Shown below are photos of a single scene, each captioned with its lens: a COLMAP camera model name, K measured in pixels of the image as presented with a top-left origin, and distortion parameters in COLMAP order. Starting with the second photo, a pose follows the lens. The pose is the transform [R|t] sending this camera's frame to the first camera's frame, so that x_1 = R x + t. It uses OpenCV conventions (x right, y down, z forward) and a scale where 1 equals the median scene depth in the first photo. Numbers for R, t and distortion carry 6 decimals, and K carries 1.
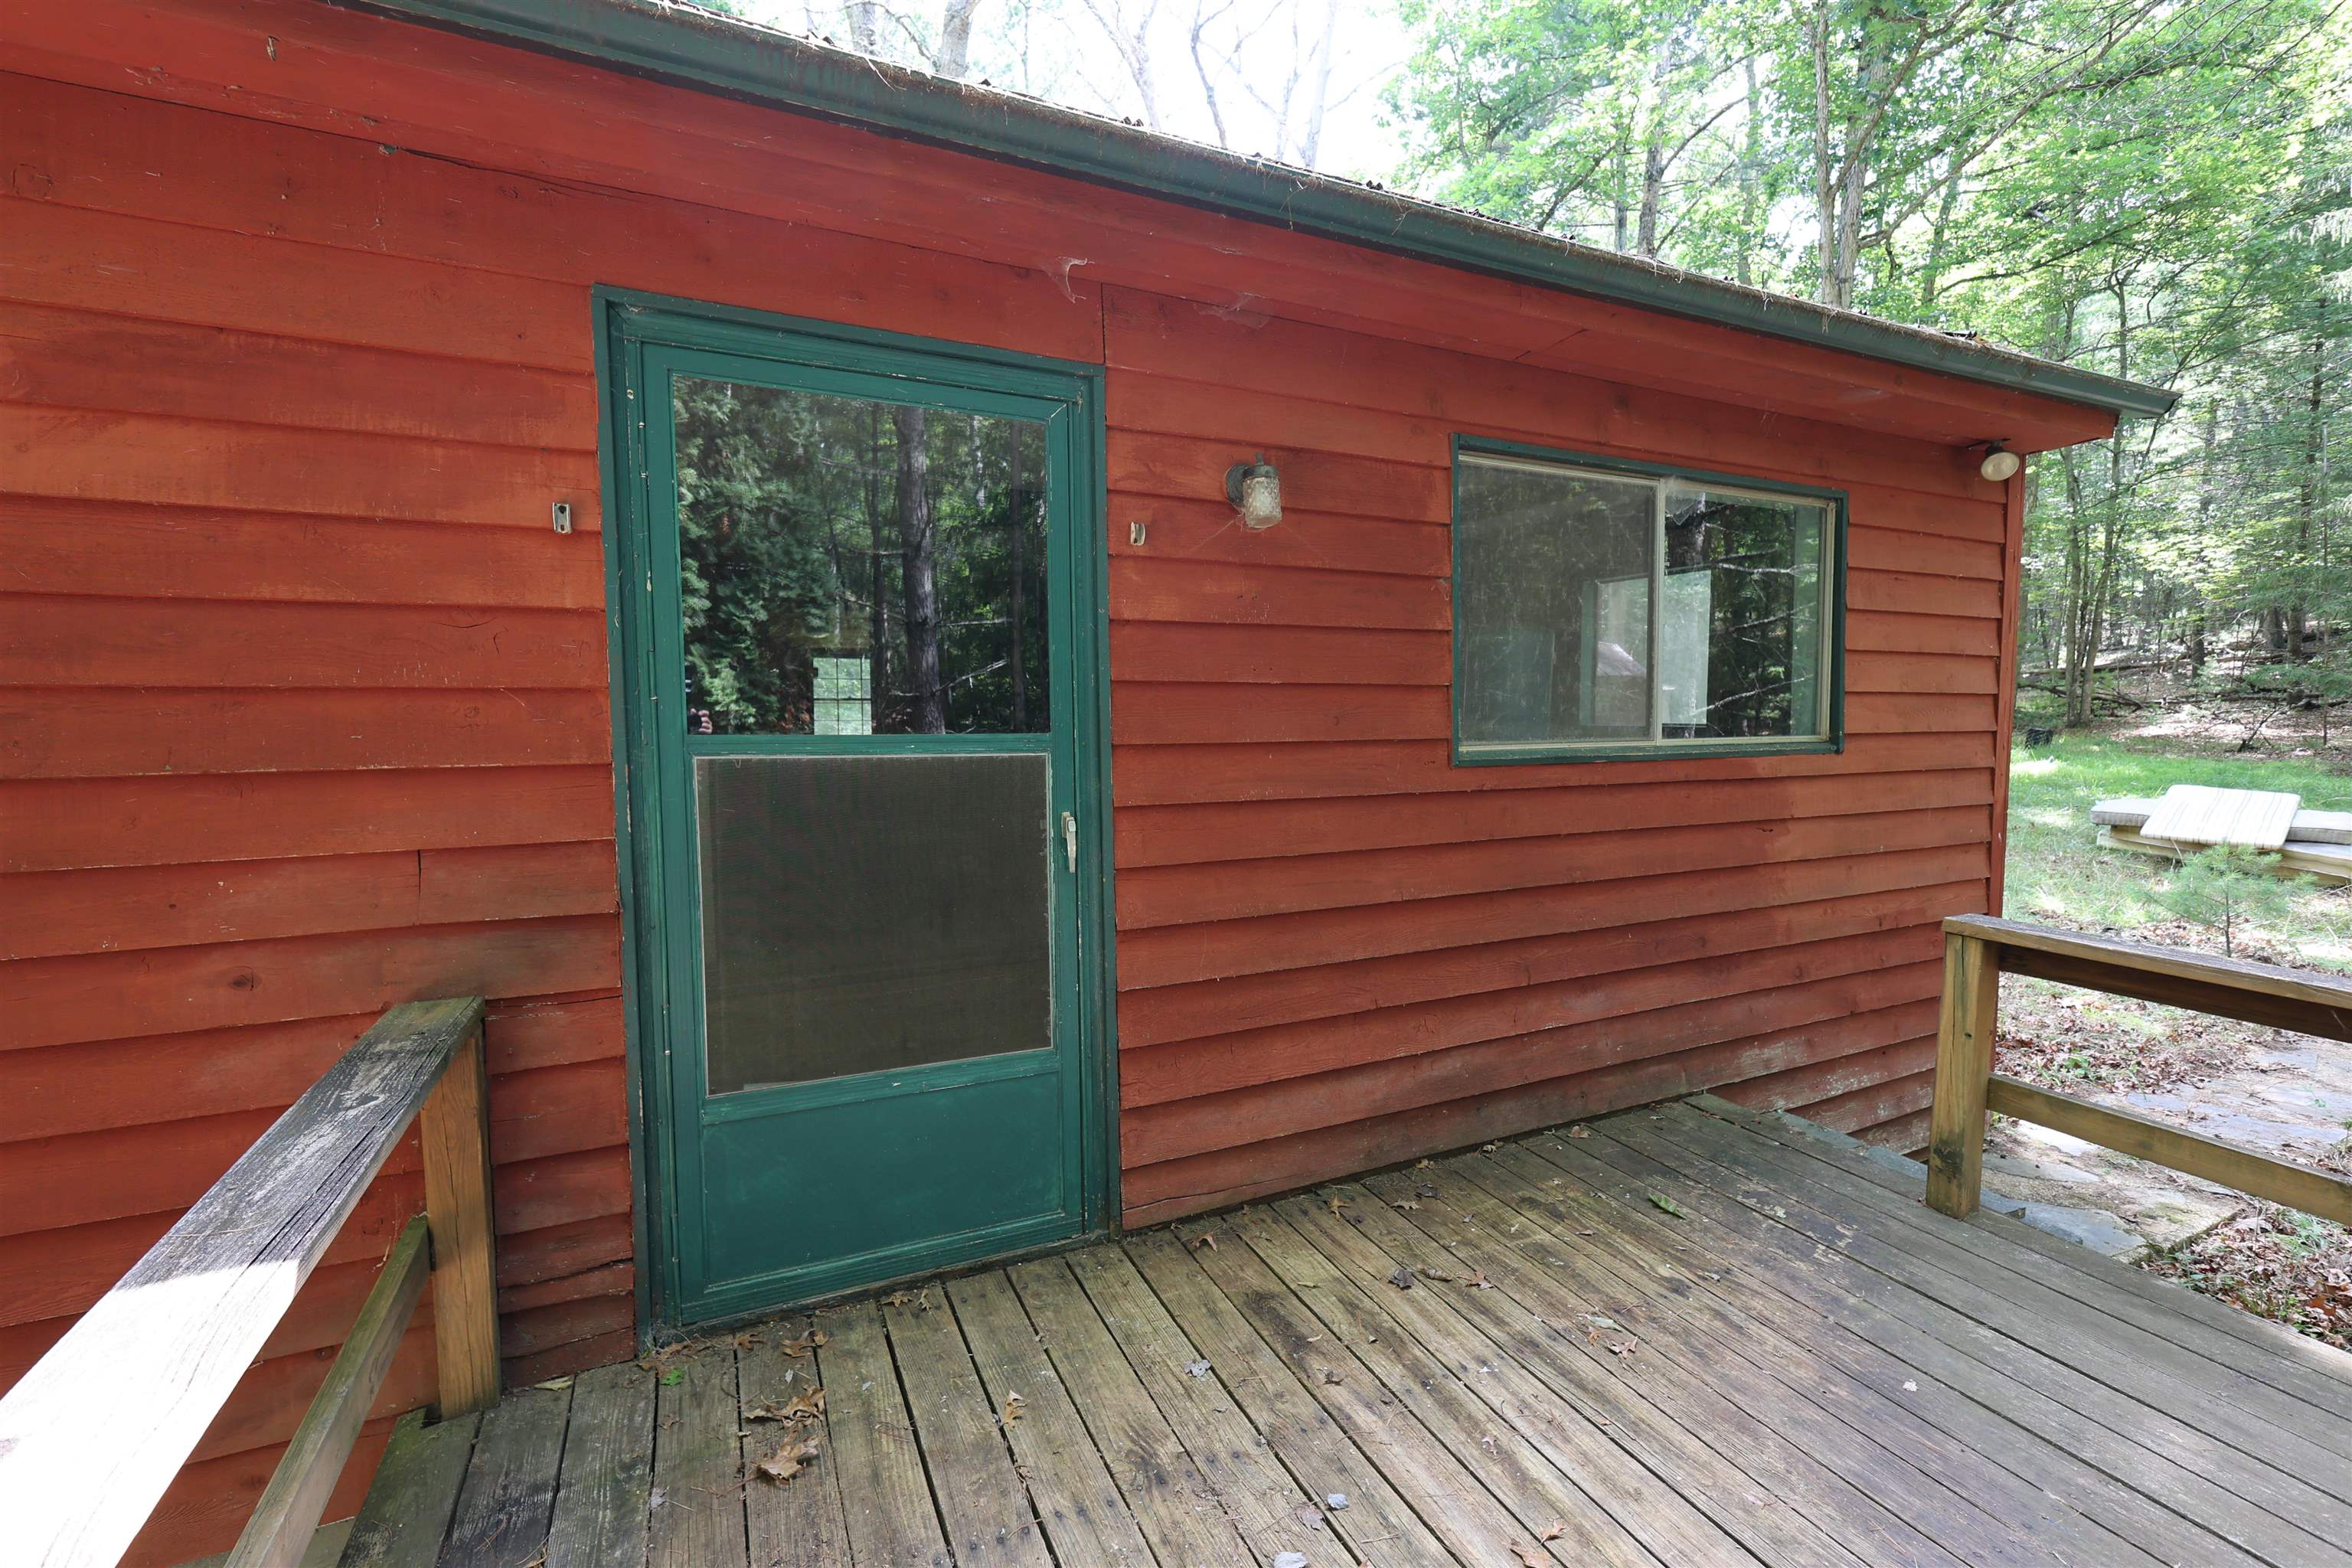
lens RADIAL K [[1019.9, 0, 1184.0], [0, 1019.9, 778.7], [0, 0, 1]] dist [0.007644, -0.000637]
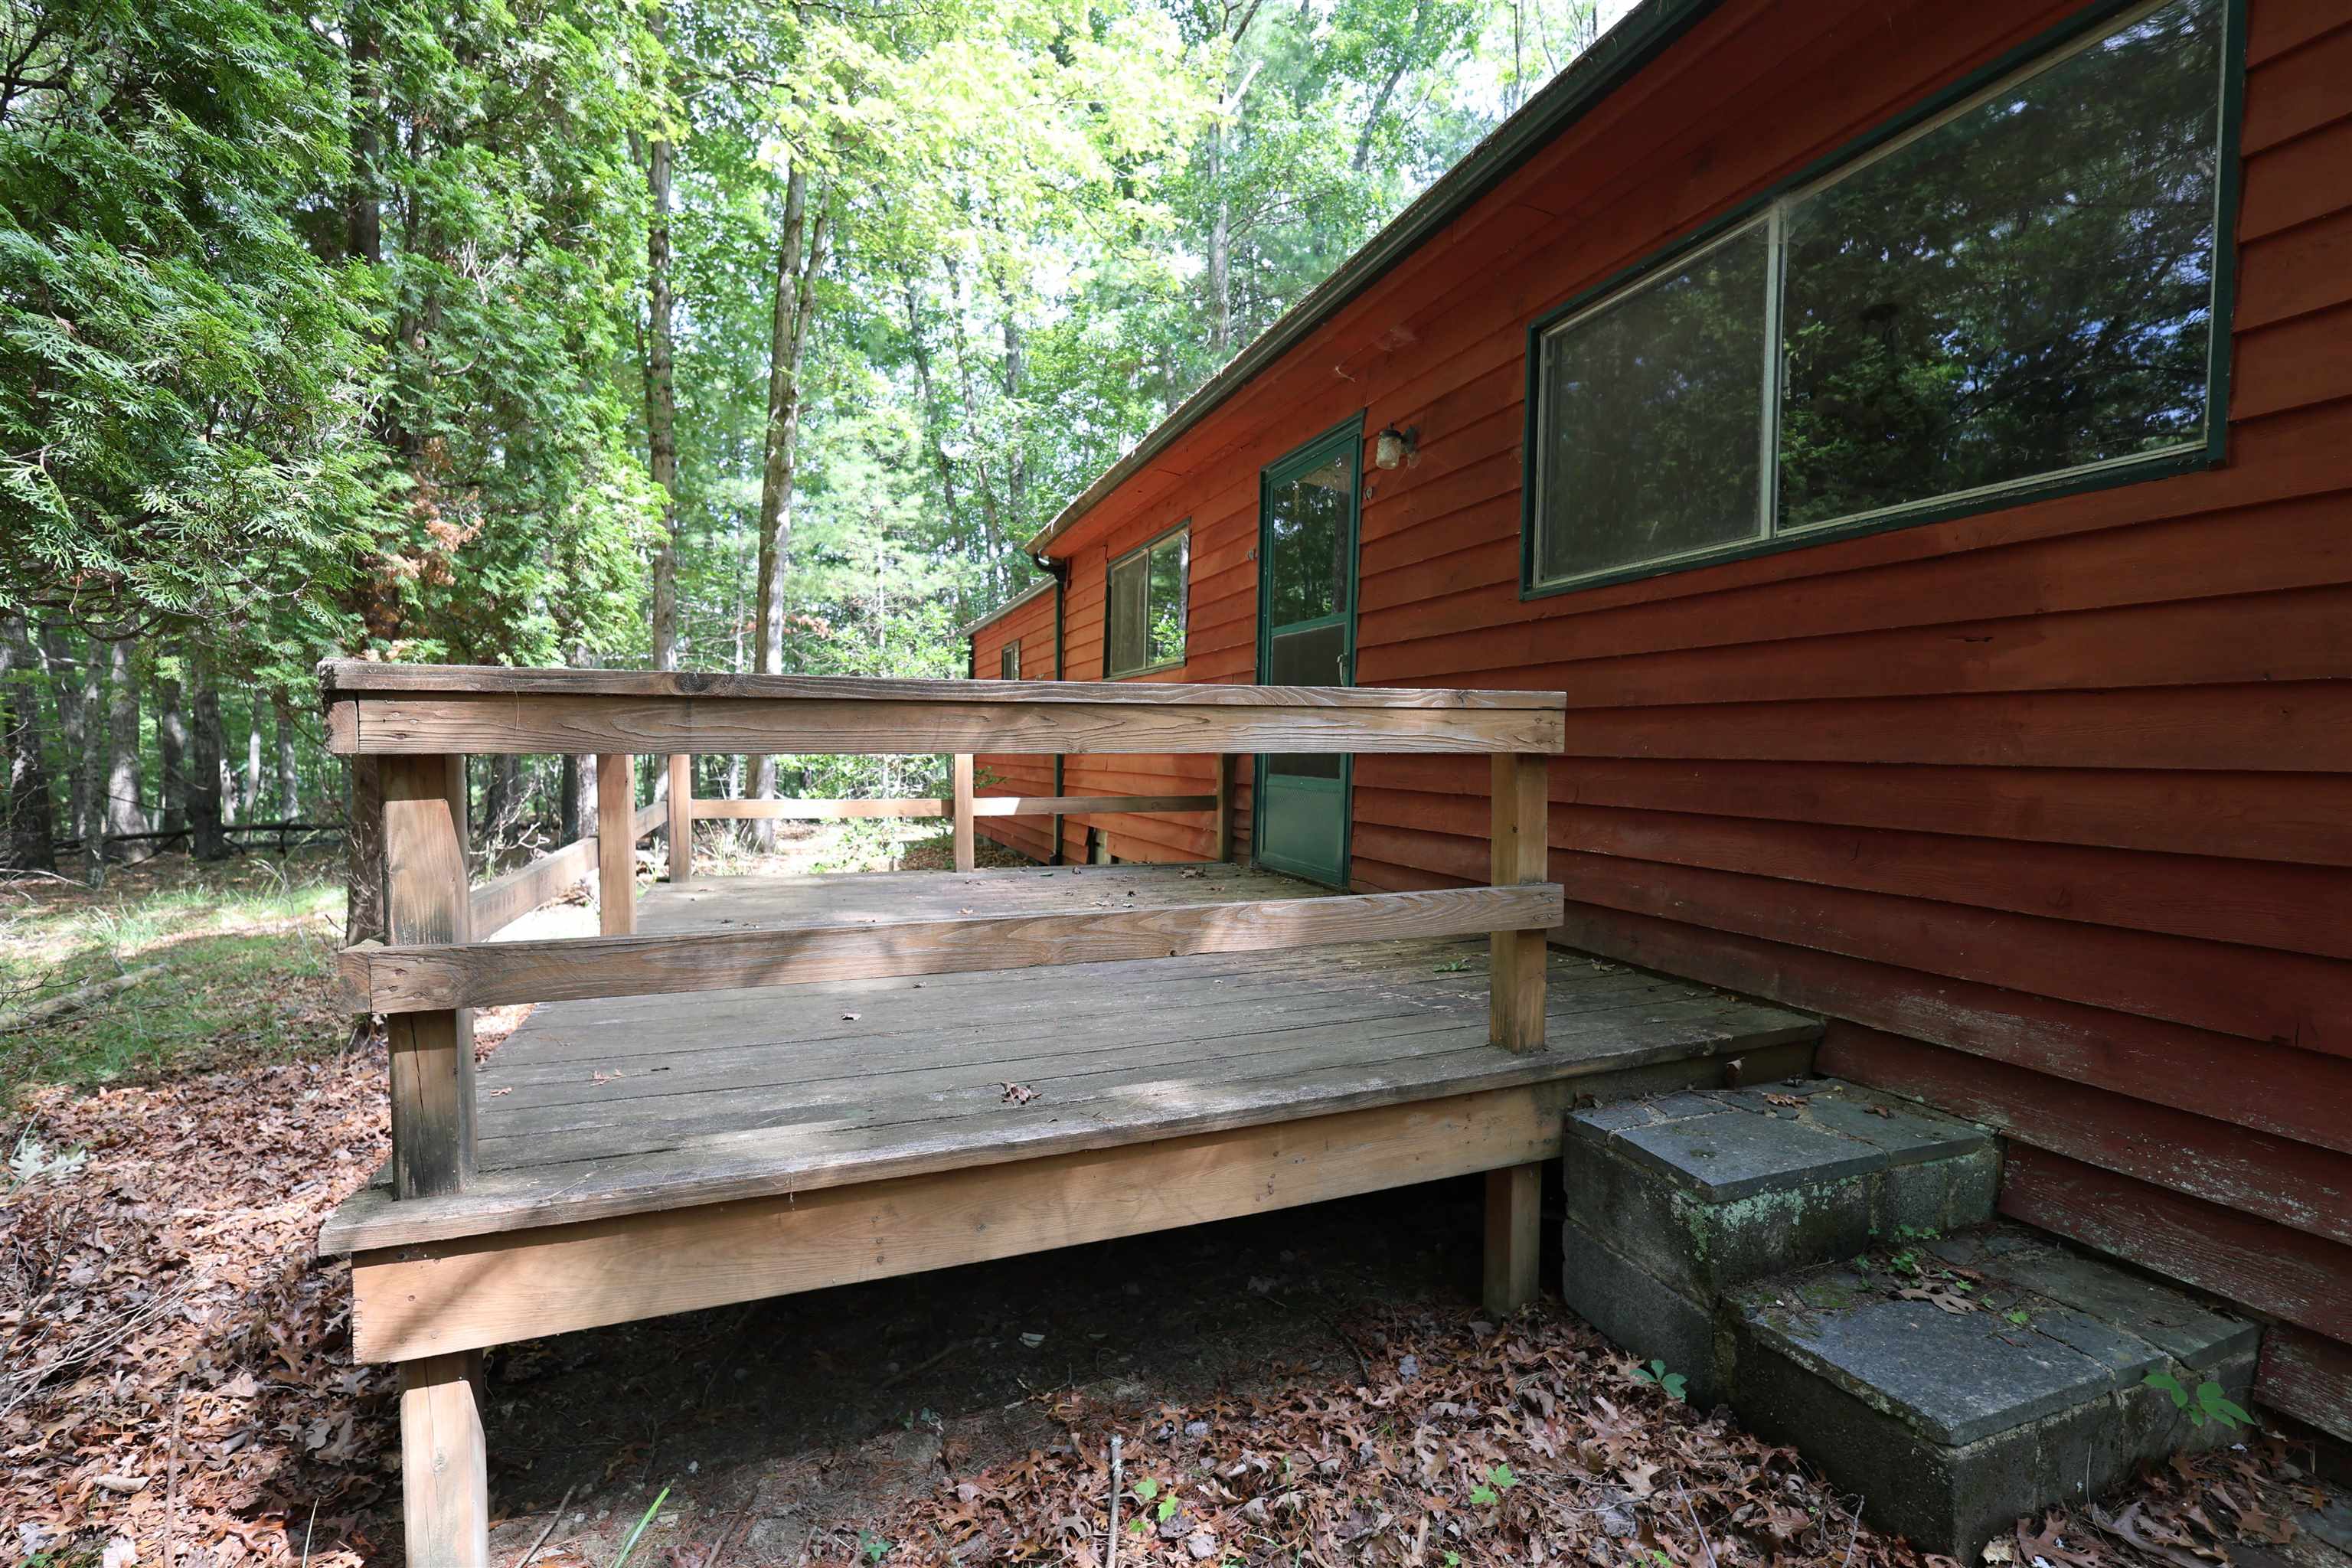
lens RADIAL K [[1019.9, 0, 1181.7], [0, 1019.9, 782.8], [0, 0, 1]] dist [0.007644, -0.000637]
pose [[-0.083234, 0.030382, -0.996067, 1.742771], [-0.086592, 0.995534, 0.037601, 0.219754], [0.992761, 0.089381, -0.080232, 0.852626]]
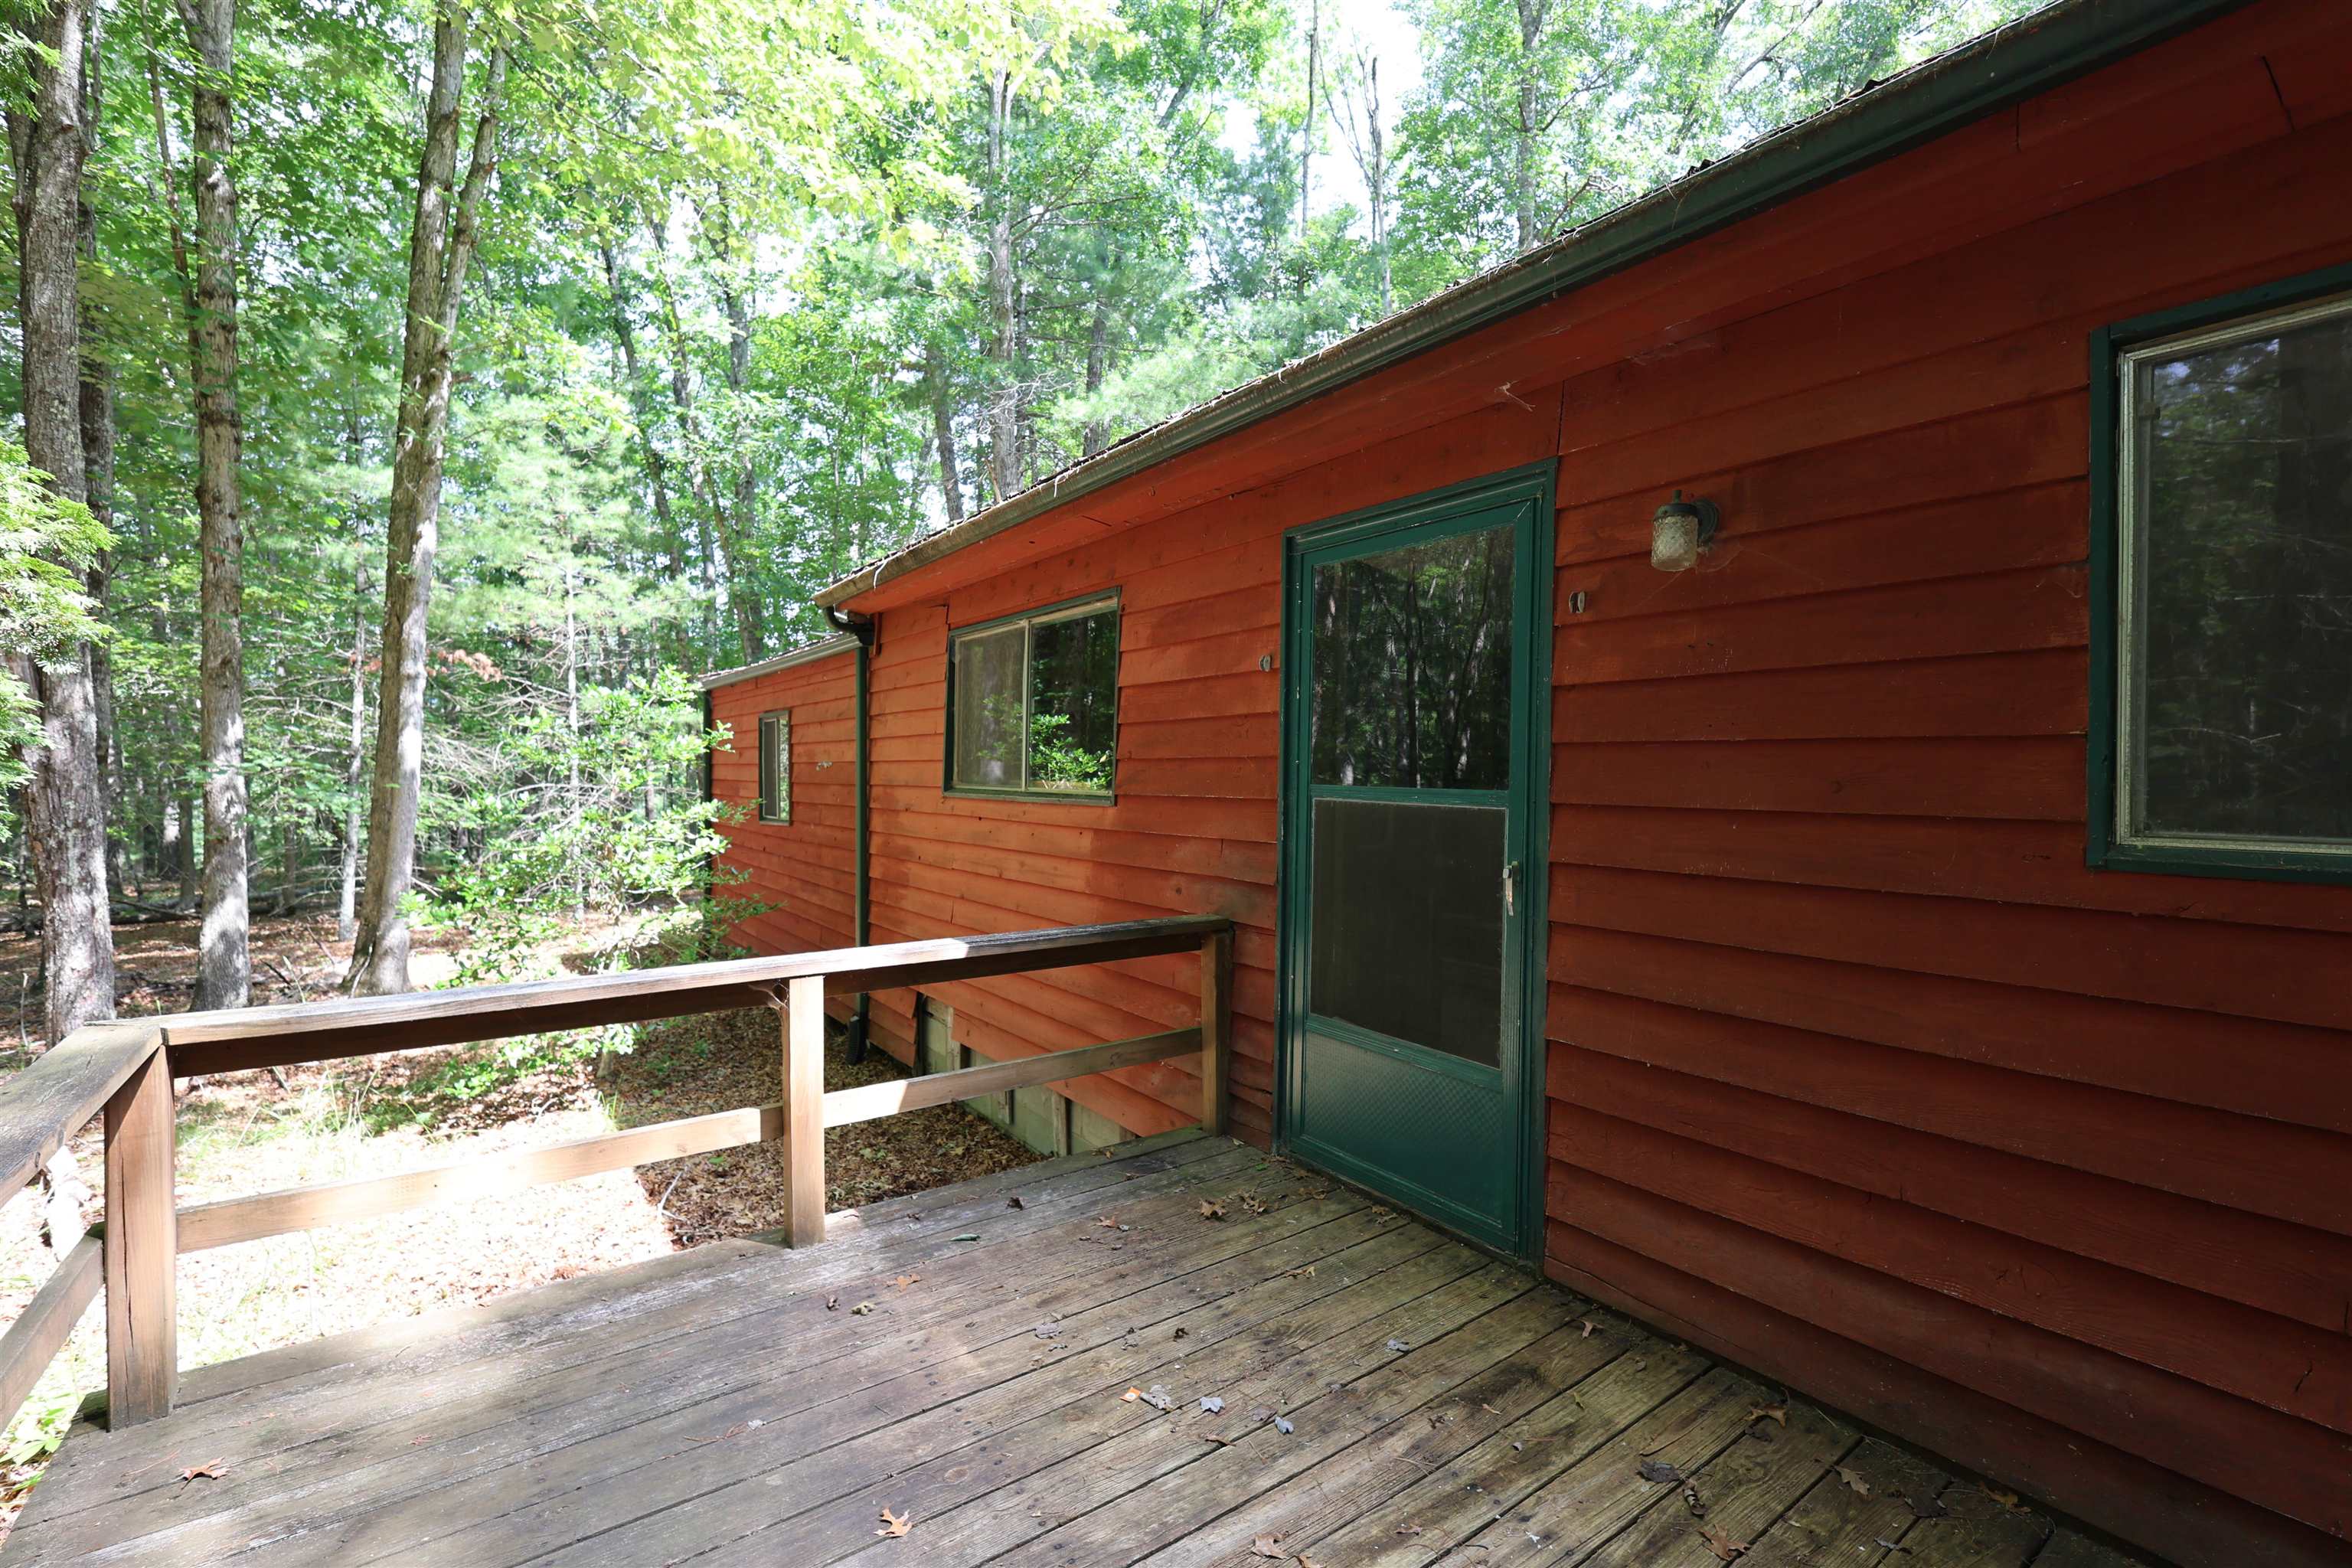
lens RADIAL K [[1019.9, 0, 1176.1], [0, 1019.9, 780.9], [0, 0, 1]] dist [0.007644, -0.000637]
pose [[0.176428, 0.009112, -0.984271, 0.899887], [-0.081393, 0.996668, -0.005363, -0.018753], [0.980942, 0.081059, 0.176582, 0.420905]]
